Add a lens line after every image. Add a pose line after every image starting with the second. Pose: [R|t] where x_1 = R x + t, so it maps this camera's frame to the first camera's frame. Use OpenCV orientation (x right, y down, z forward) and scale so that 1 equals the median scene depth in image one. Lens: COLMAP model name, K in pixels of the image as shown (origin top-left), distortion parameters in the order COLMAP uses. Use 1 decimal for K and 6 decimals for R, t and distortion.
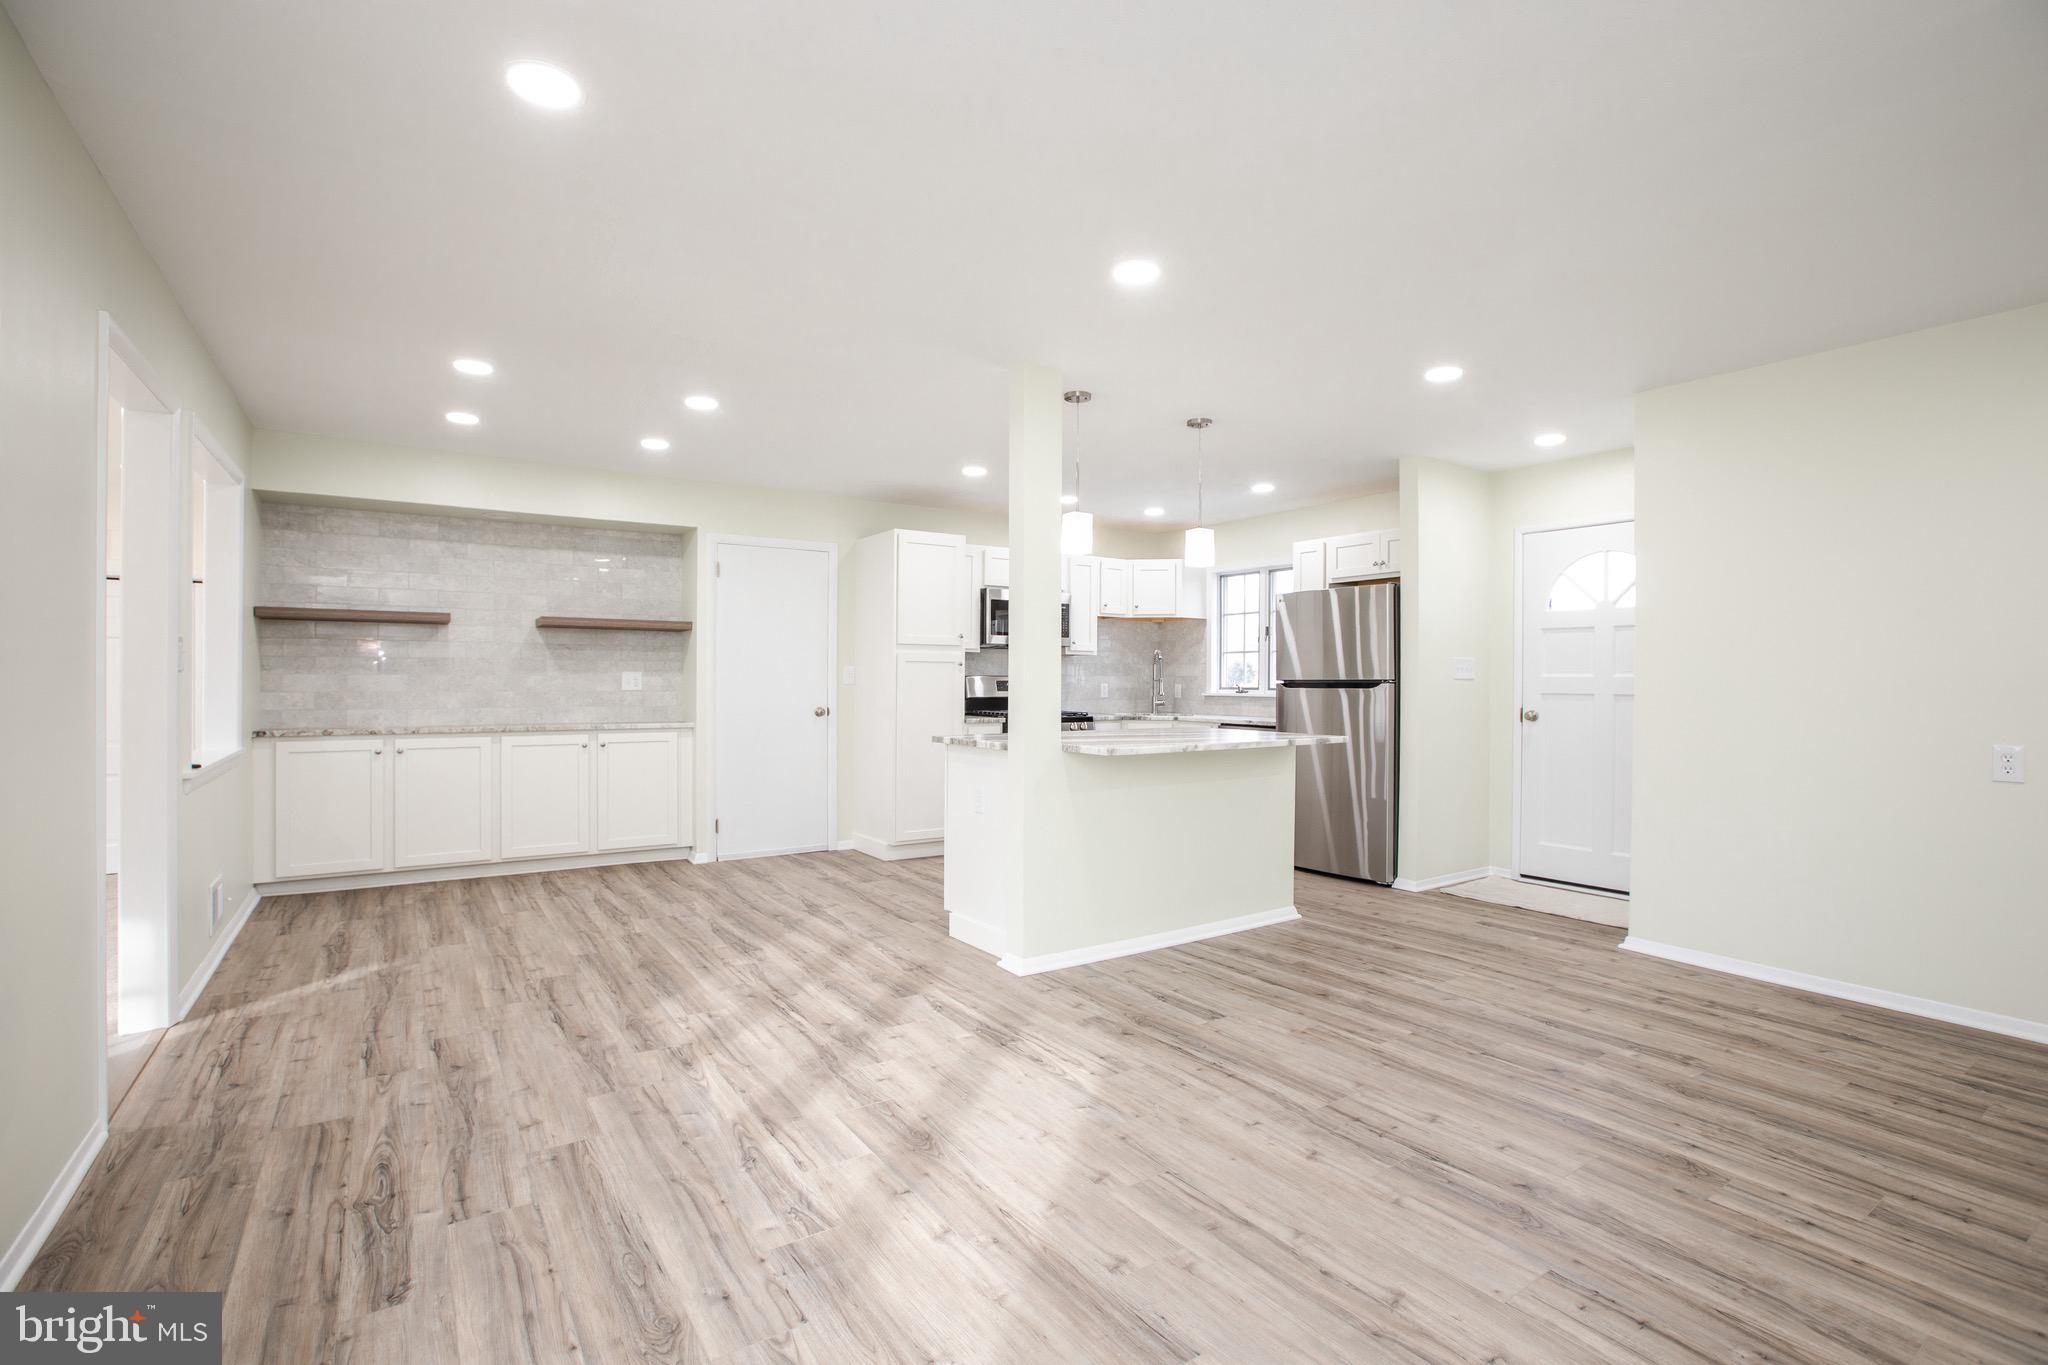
lens RADIAL K [[943.2, 0, 1014.7], [0, 943.2, 683.8], [0, 0, 1]] dist [-0.047939, 0.015106]
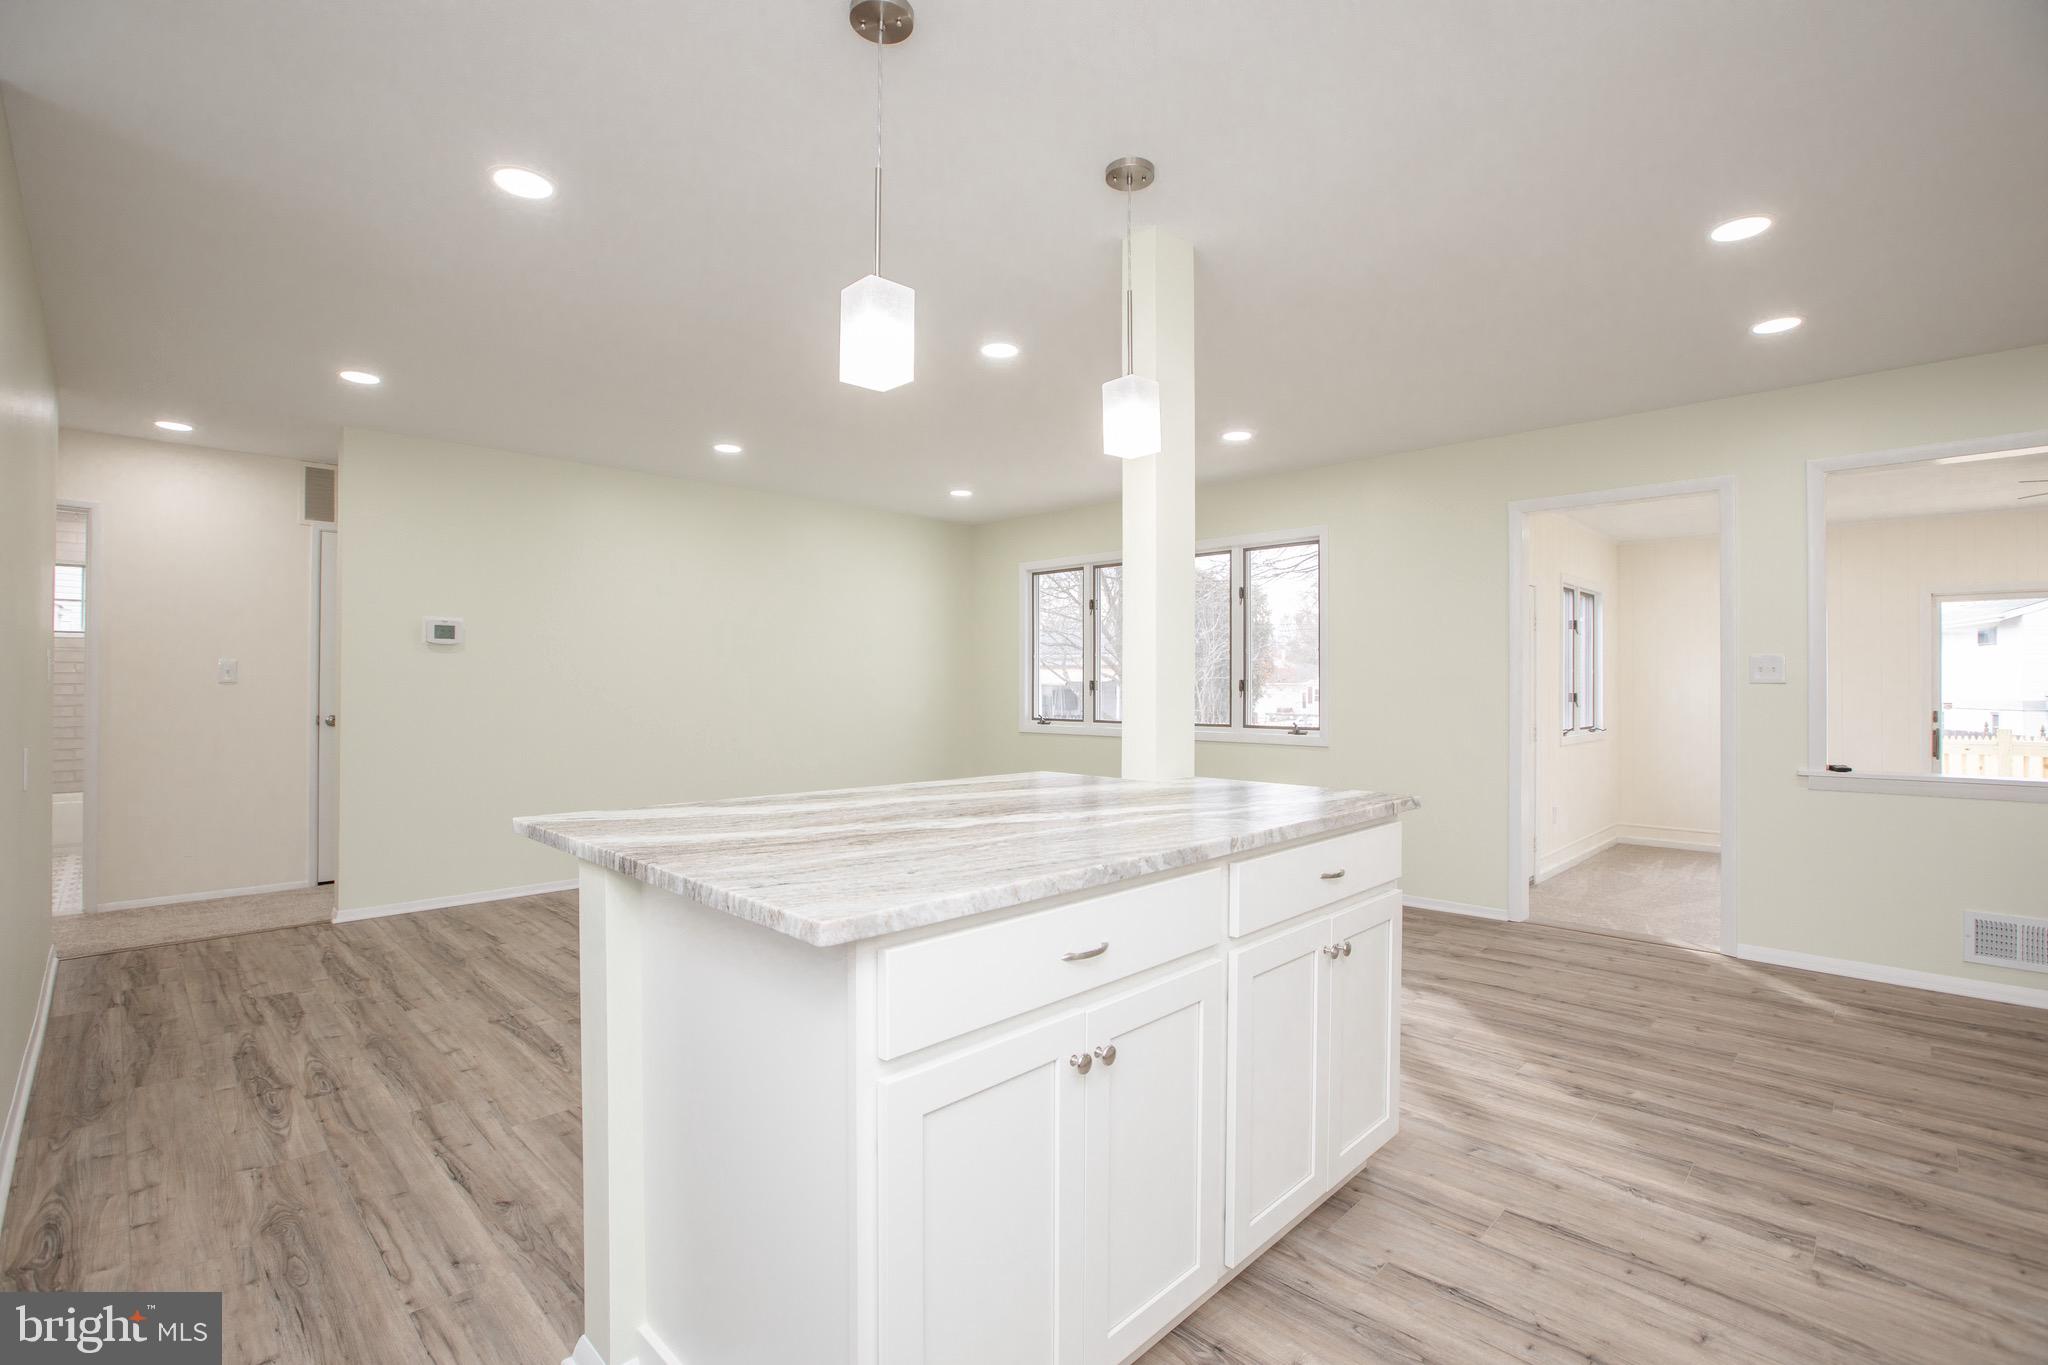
lens RADIAL K [[943.2, 0, 1036.4], [0, 943.2, 679.5], [0, 0, 1]] dist [-0.047939, 0.015106]
pose [[-0.976688, -0.009899, -0.214435, 0.258344], [-0.009645, 0.999951, -0.002228, -0.004694], [0.214447, -0.000107, -0.976736, 1.669792]]
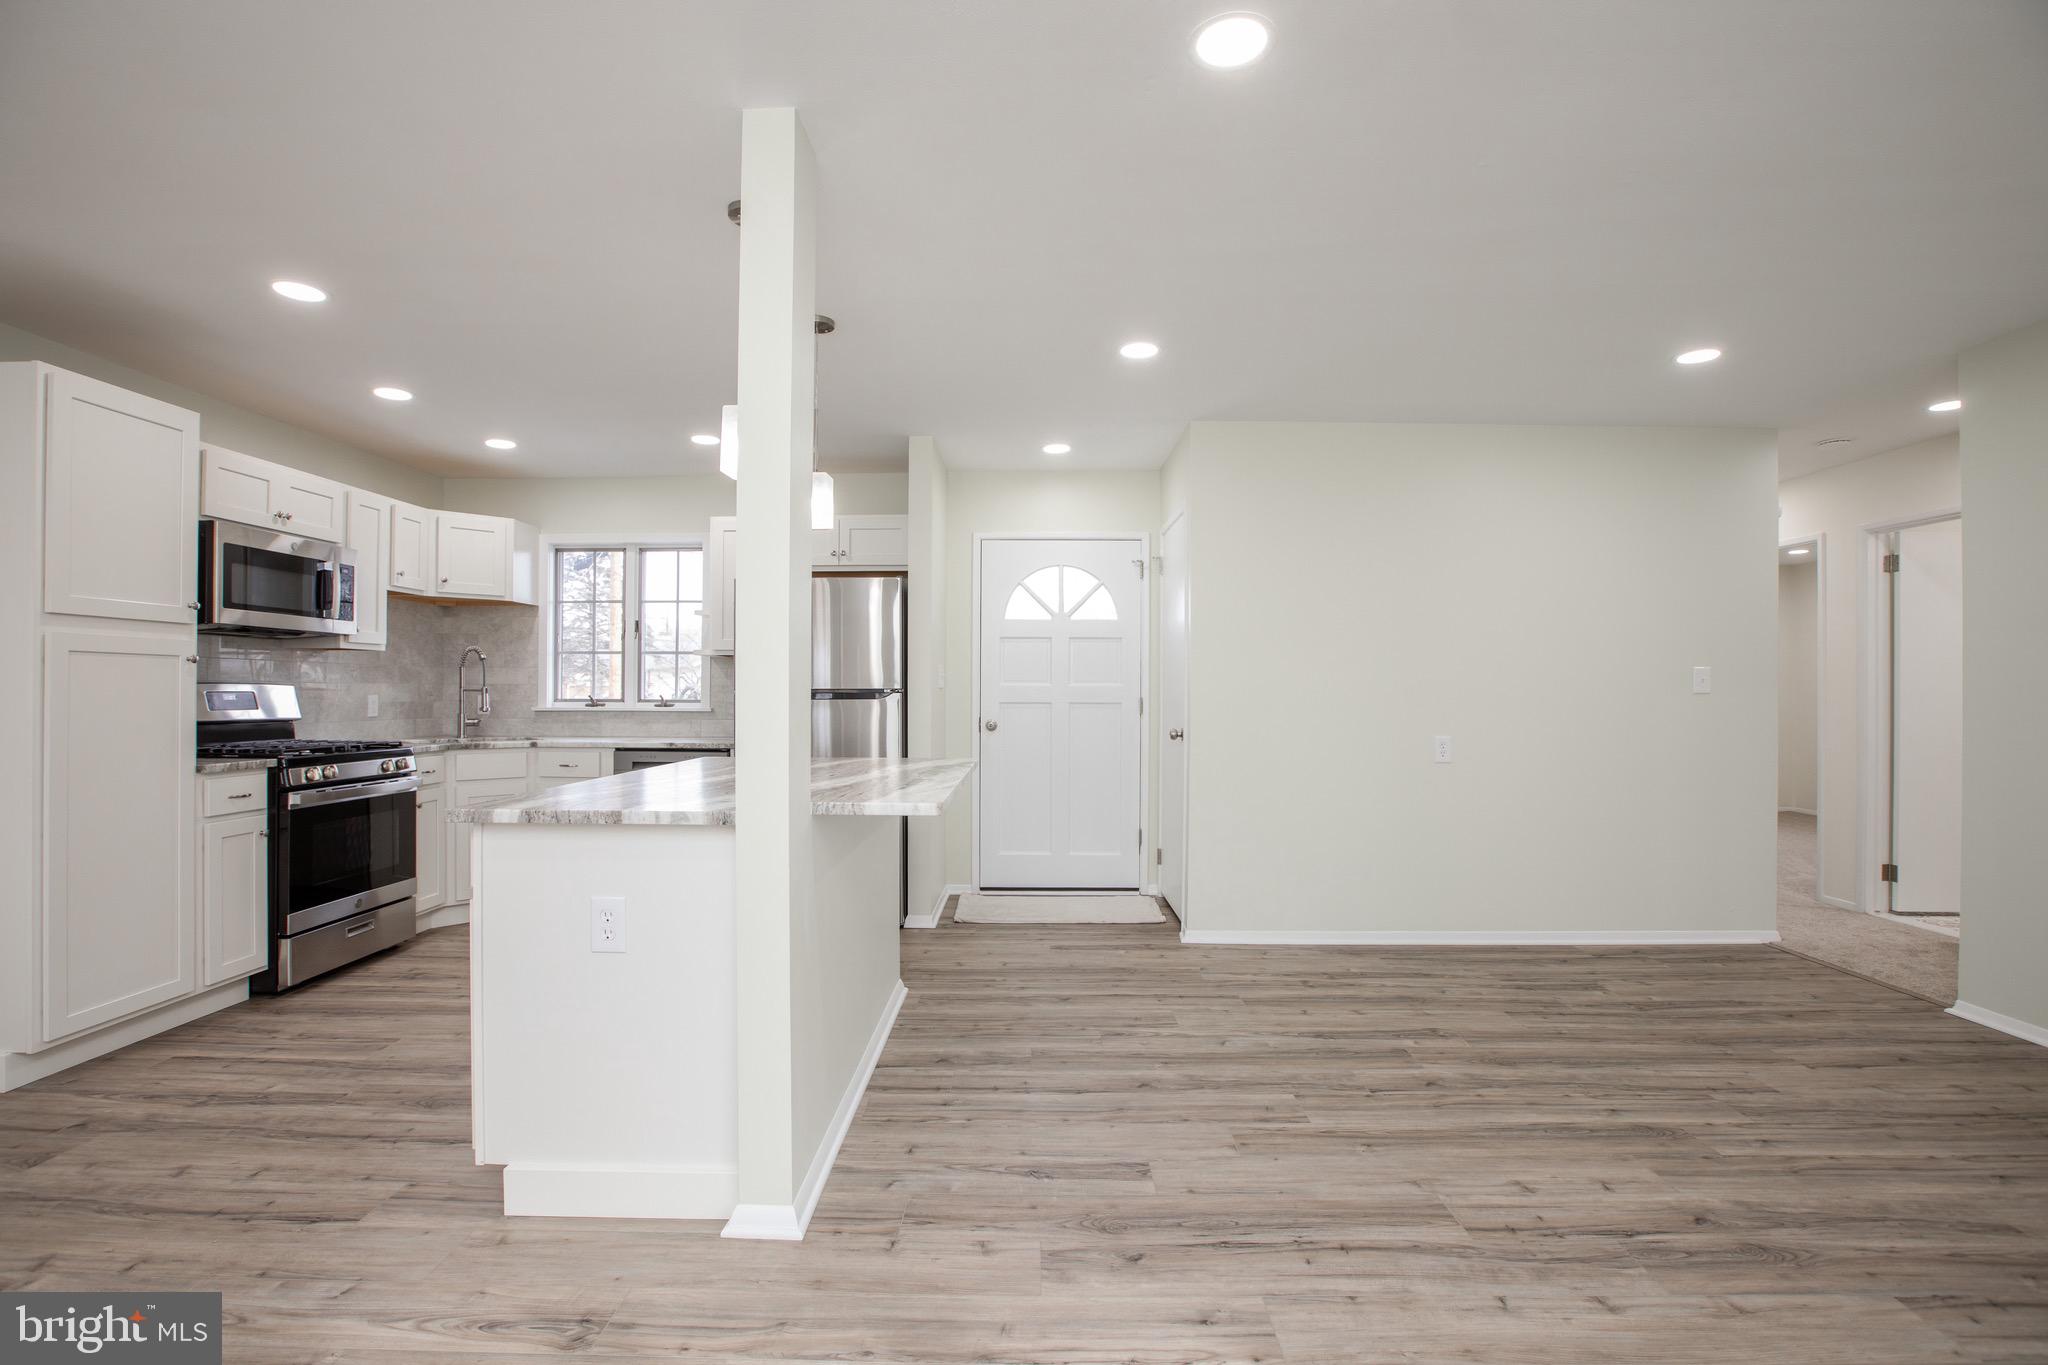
lens RADIAL K [[943.2, 0, 1015.9], [0, 943.2, 683.9], [0, 0, 1]] dist [-0.047939, 0.015106]
pose [[0.571637, 0.002167, 0.820504, -0.352058], [0.005534, 0.999964, -0.006496, -0.003284], [-0.820488, 0.008254, 0.571604, 0.578831]]
